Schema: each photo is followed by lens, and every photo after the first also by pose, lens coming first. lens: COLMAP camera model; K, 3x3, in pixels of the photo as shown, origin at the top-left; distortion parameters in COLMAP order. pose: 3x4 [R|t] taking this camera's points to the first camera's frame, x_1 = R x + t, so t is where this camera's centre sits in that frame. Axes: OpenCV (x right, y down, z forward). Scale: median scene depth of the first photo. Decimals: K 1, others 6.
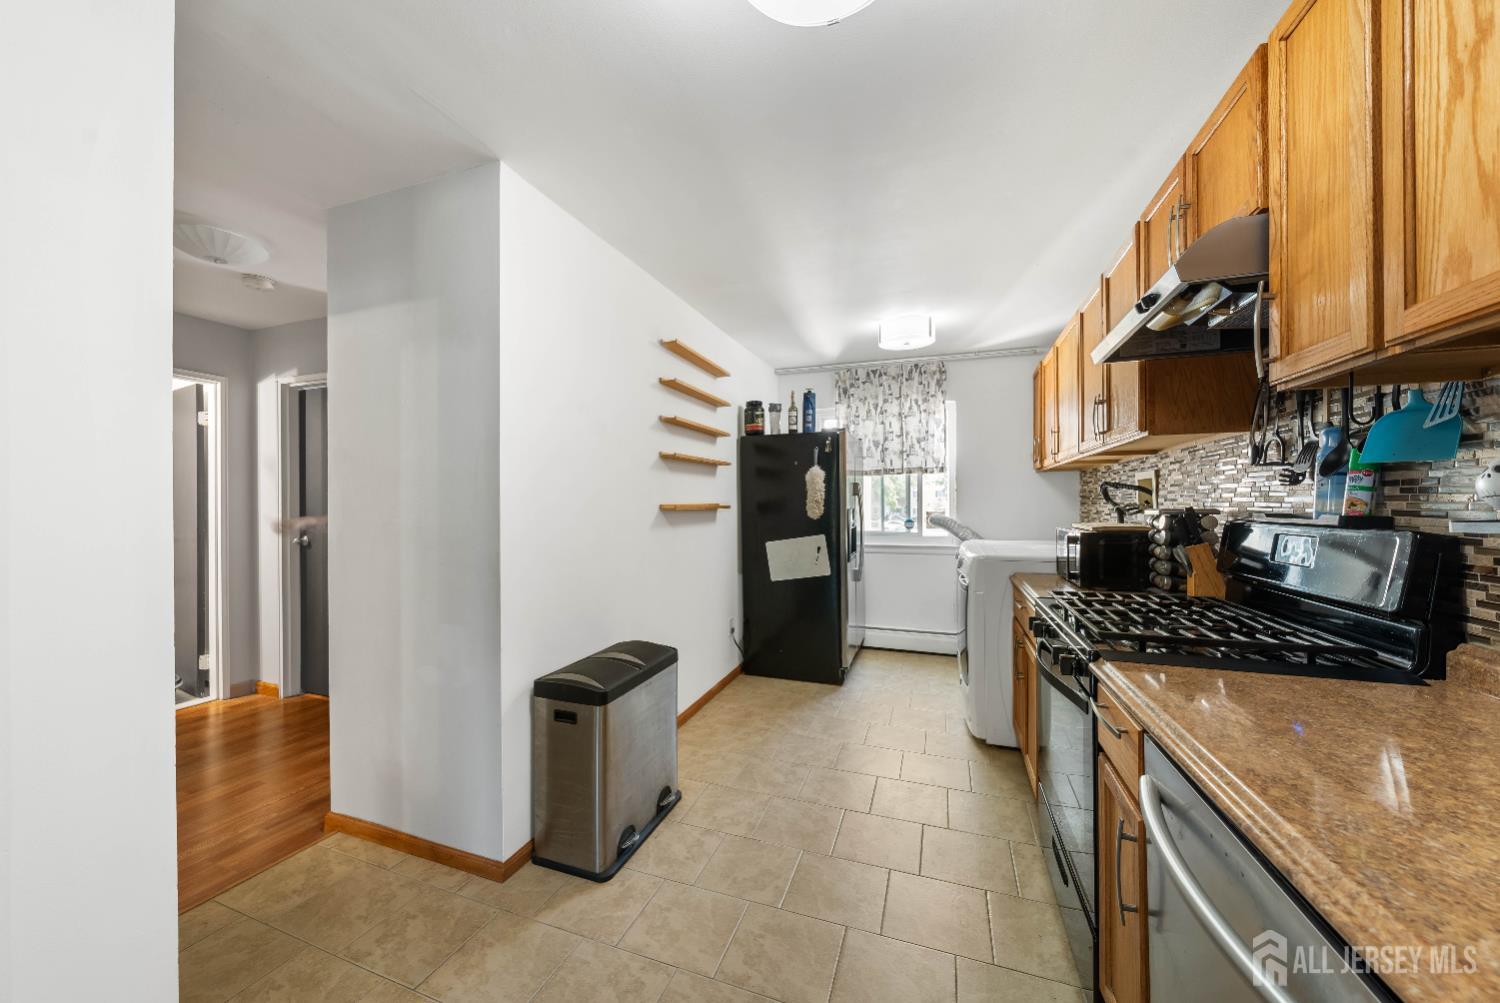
lens RADIAL K [[536.1, 0, 739.1], [0, 536.1, 500.5], [0, 0, 1]] dist [-0.001855, 0.000881]
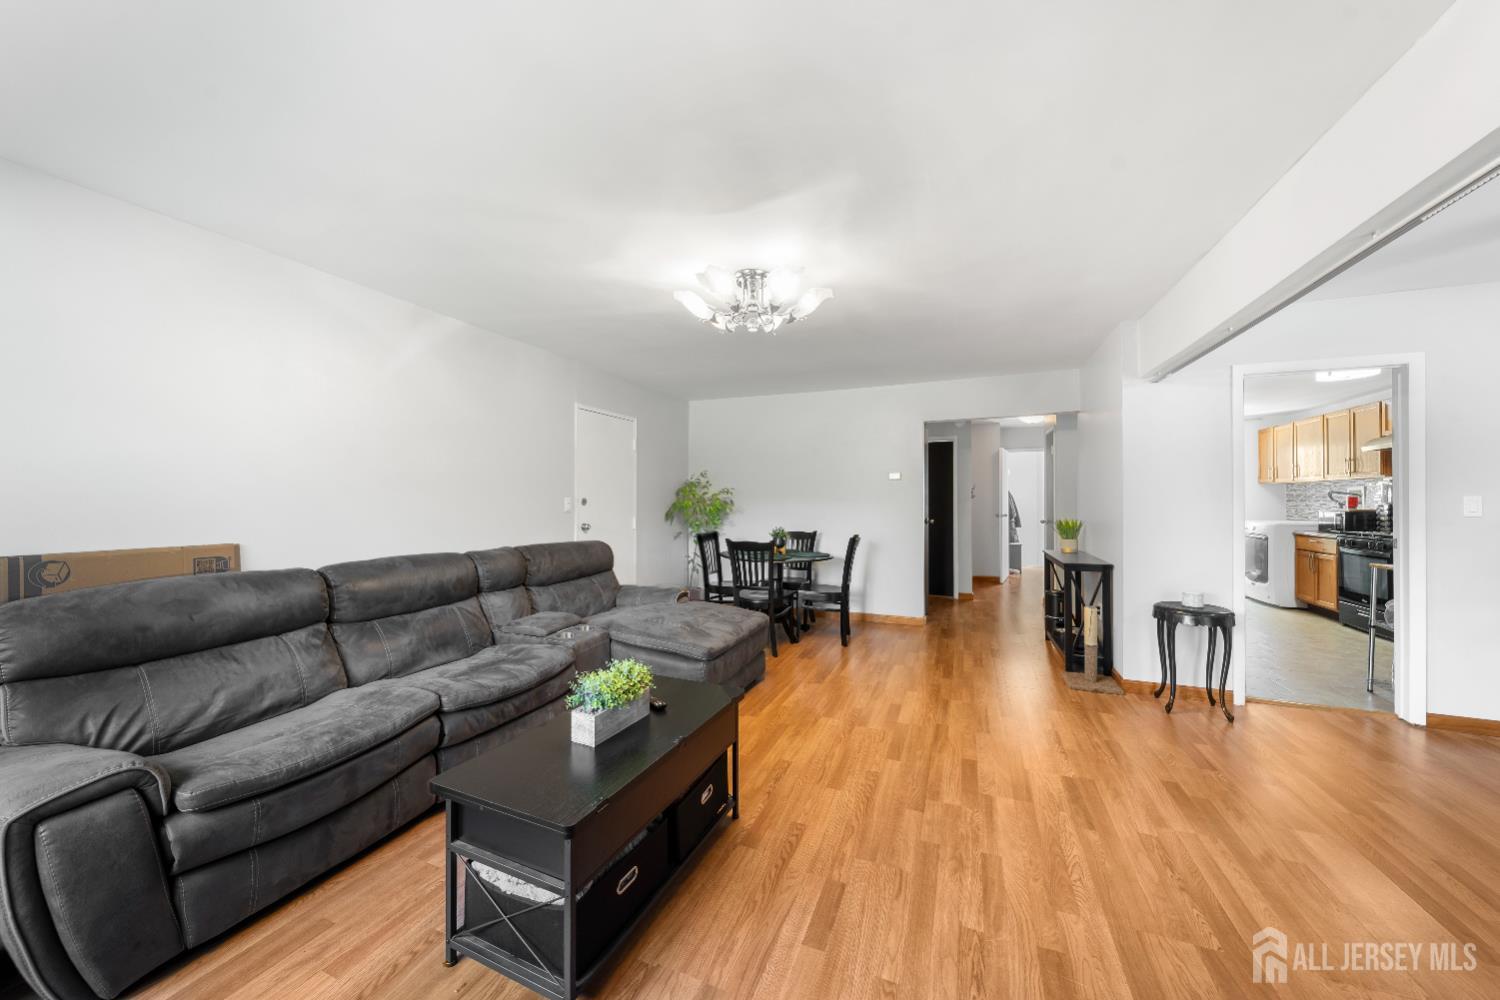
lens RADIAL K [[536.1, 0, 739.3], [0, 536.1, 490.1], [0, 0, 1]] dist [-0.001855, 0.000881]
pose [[0.999559, 0.007973, -0.028614, -1.295524], [-0.008324, 0.999891, -0.012194, 0.006373], [0.028514, 0.012427, 0.999516, -0.977294]]
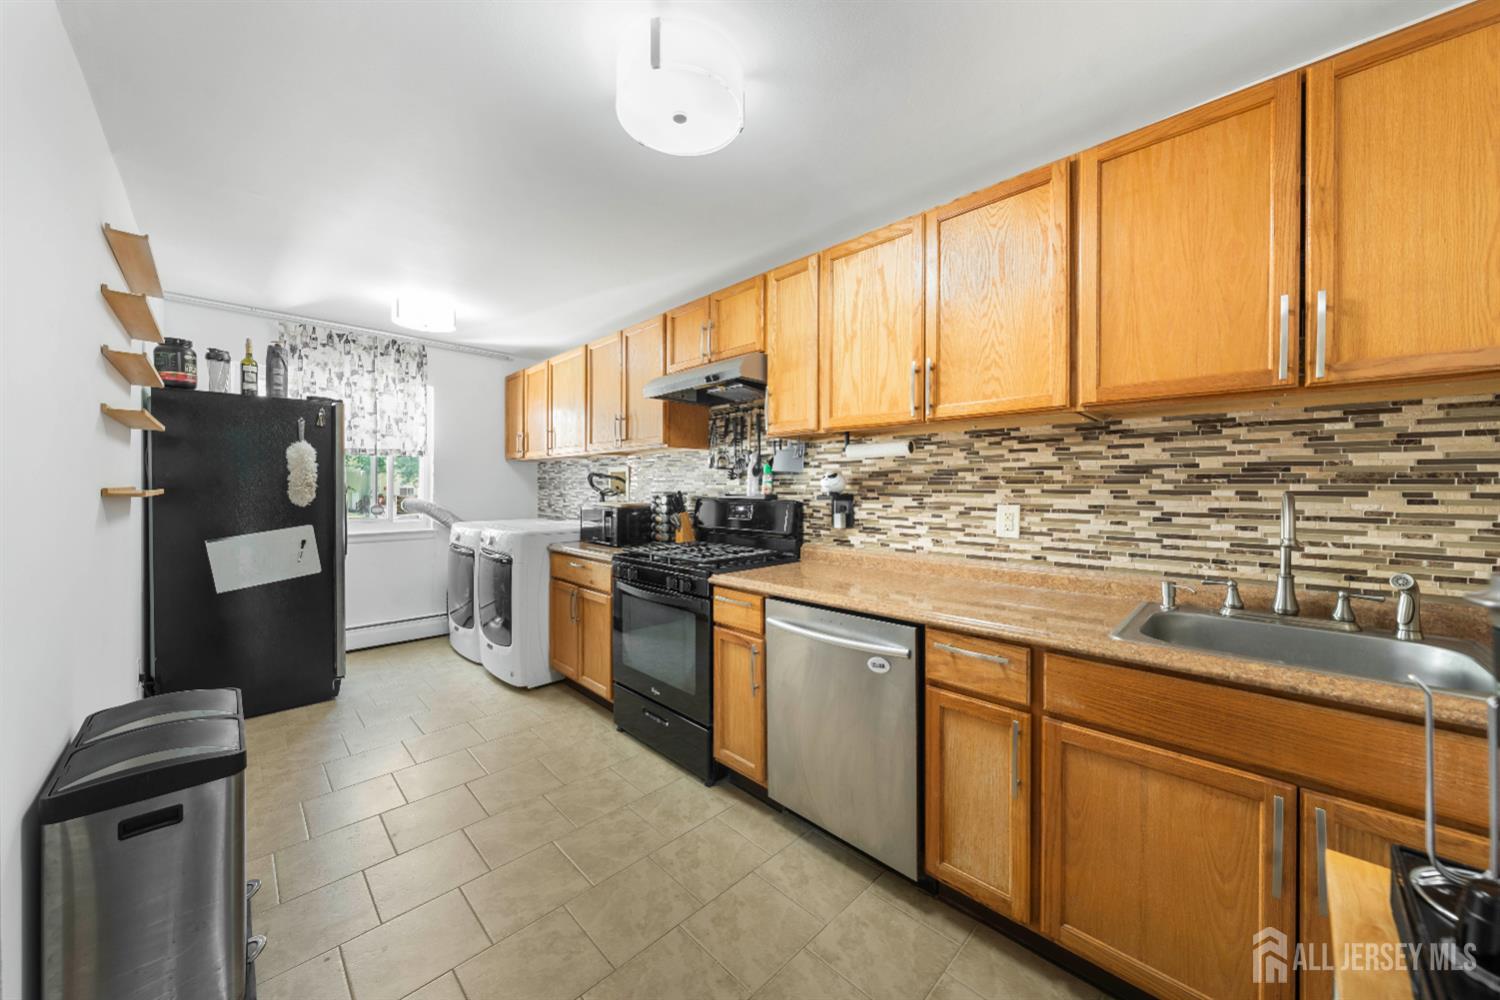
lens RADIAL K [[536.1, 0, 735.7], [0, 536.1, 491.8], [0, 0, 1]] dist [-0.001855, 0.000881]
pose [[0.429948, -0.003536, 0.902847, -0.309460], [-0.008529, 0.999932, 0.007978, 0.000322], [-0.902813, -0.011131, 0.429889, 0.053882]]
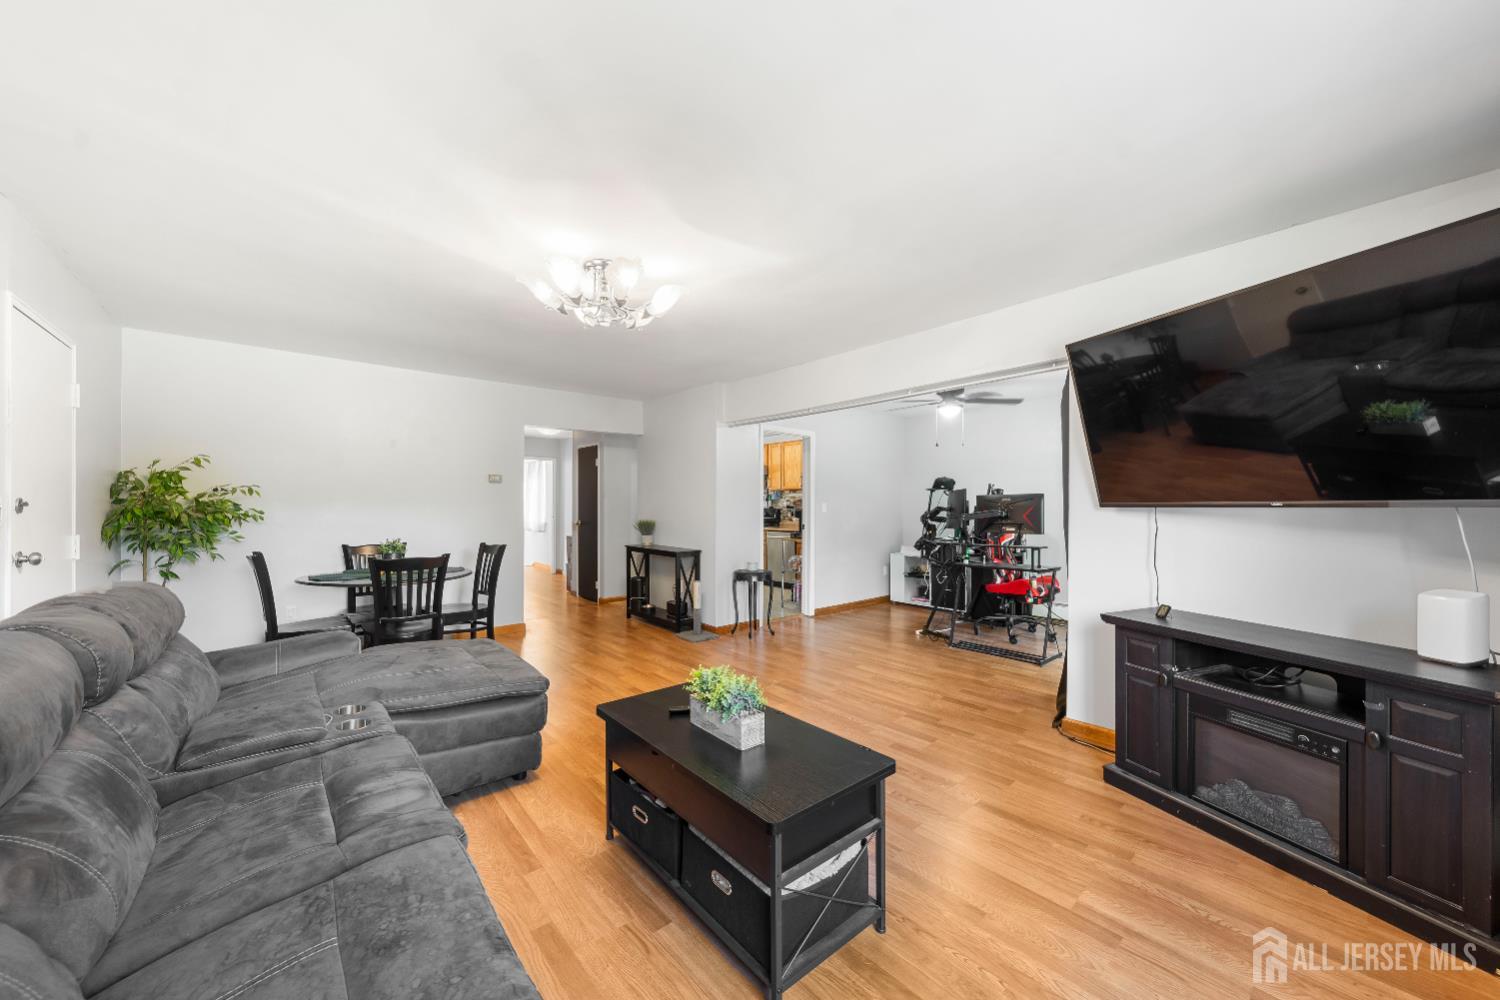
lens RADIAL K [[536.1, 0, 751.5], [0, 536.1, 508.7], [0, 0, 1]] dist [-0.001855, 0.000881]
pose [[0.472713, 0.003644, 0.881209, -1.809127], [-0.009325, 0.999956, 0.000866, 0.015446], [-0.881167, -0.008626, 0.472726, -0.741950]]
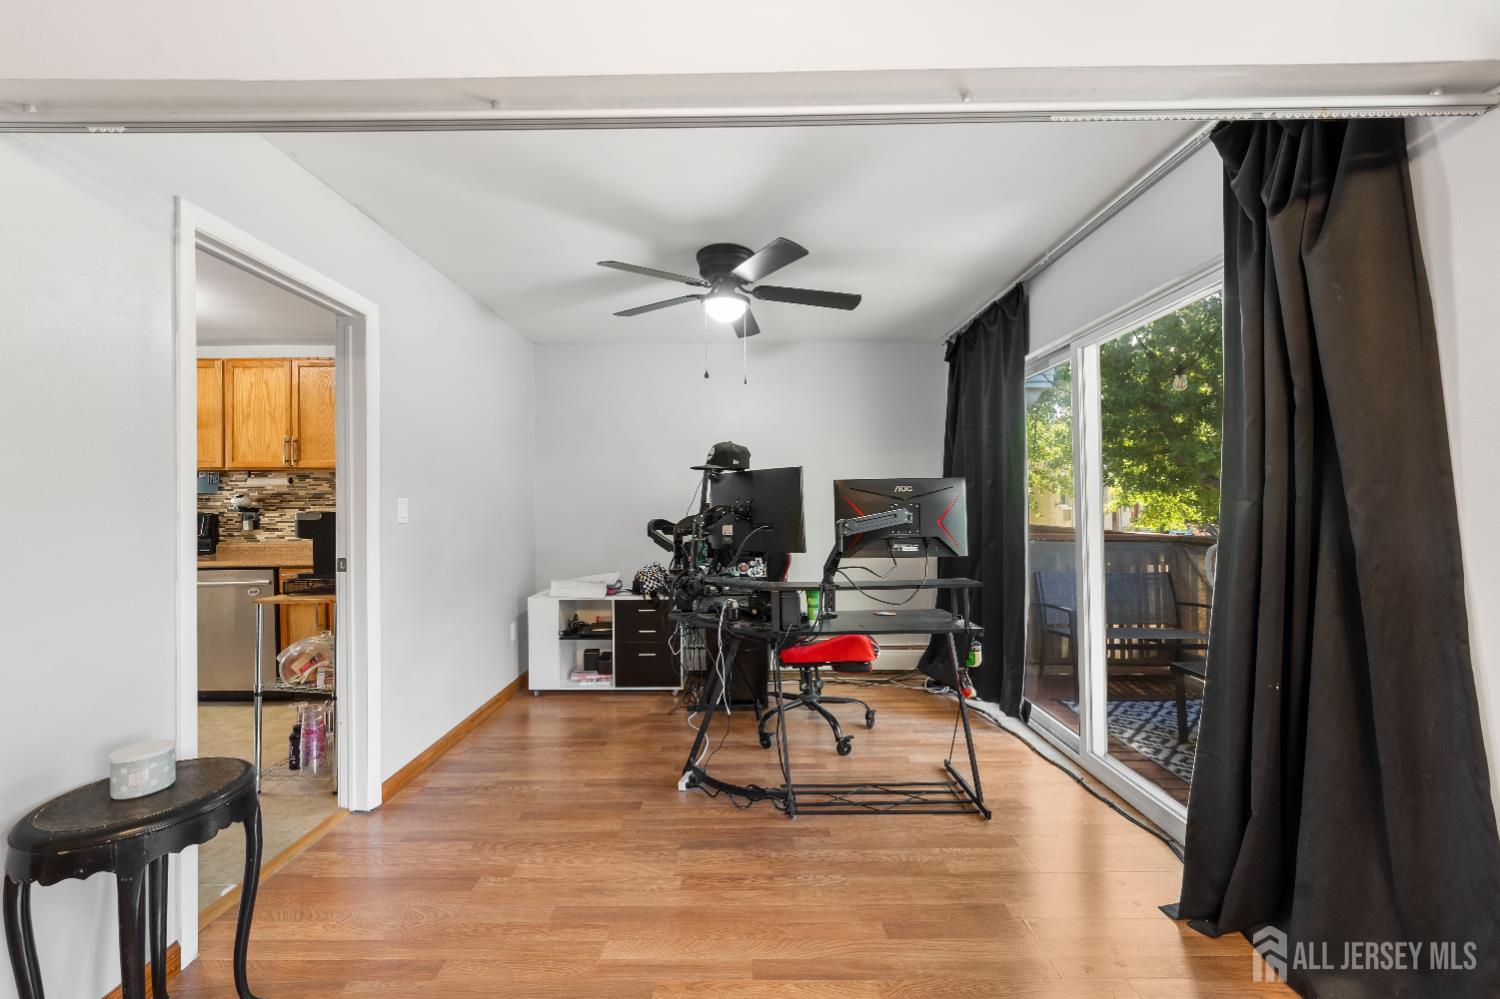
lens RADIAL K [[572.1, 0, 753.0], [0, 572.1, 502.1], [0, 0, 1]] dist [0.002395, 0.000130]
pose [[-0.344319, 0.009137, 0.938808, -1.038889], [0.004408, 0.999957, -0.008115, 0.009593], [-0.938842, 0.001344, -0.344345, -0.316266]]
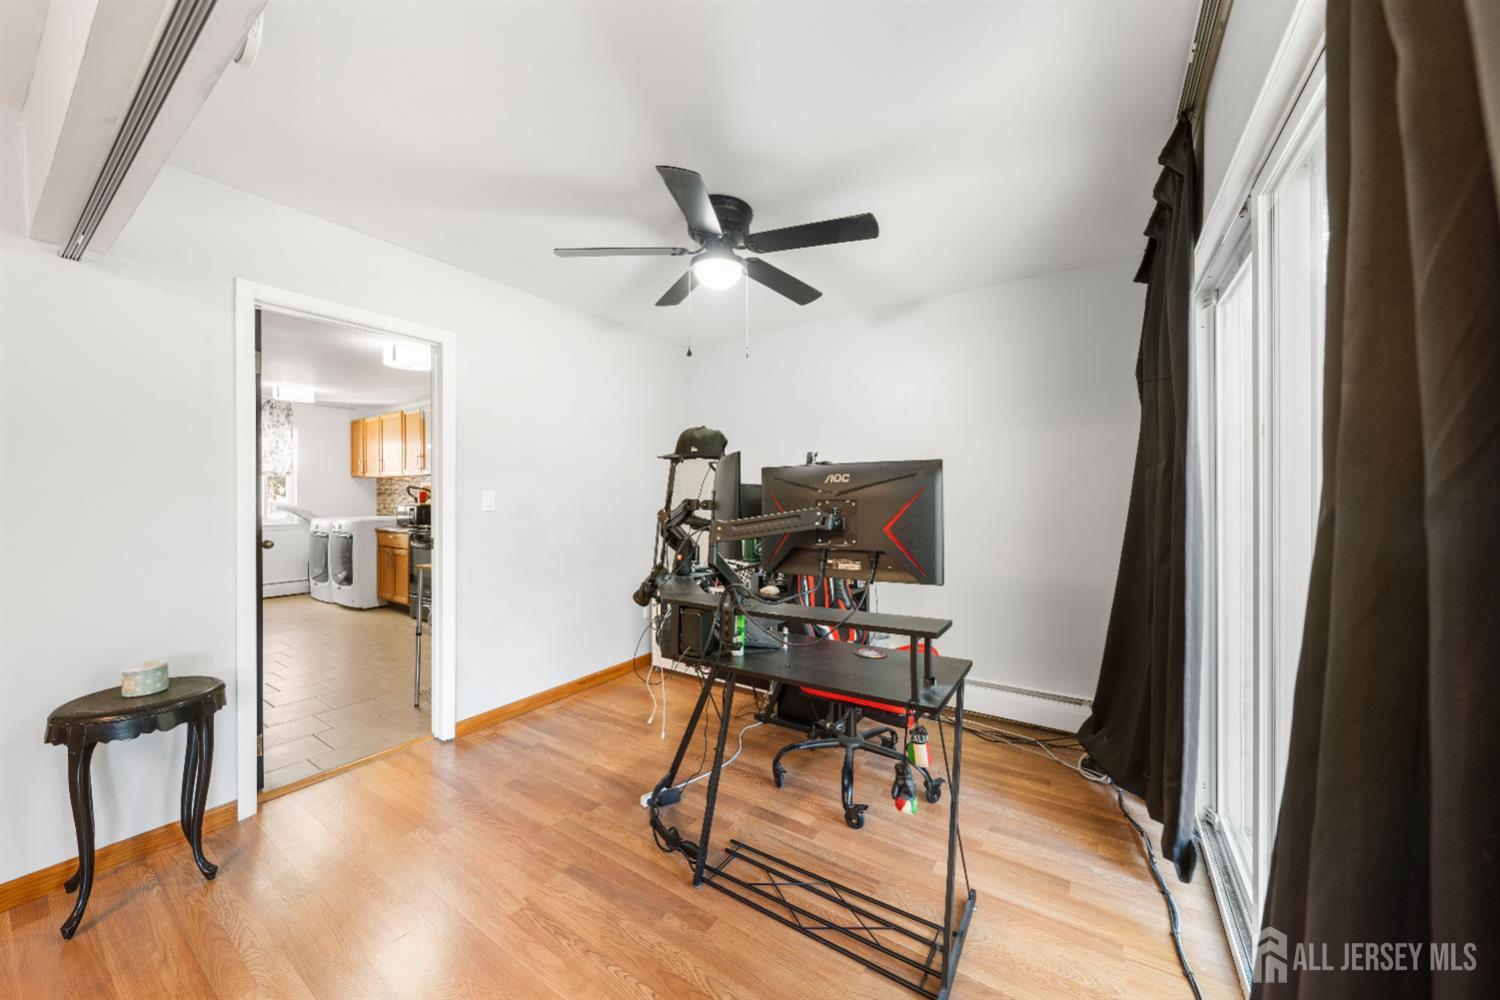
lens RADIAL K [[536.1, 0, 742.7], [0, 536.1, 501.1], [0, 0, 1]] dist [-0.001855, 0.000881]
pose [[0.236299, -0.005850, 0.971663, -0.917152], [-0.004270, 0.999966, 0.007058, 0.005435], [-0.971671, -0.005817, 0.236266, -0.705906]]
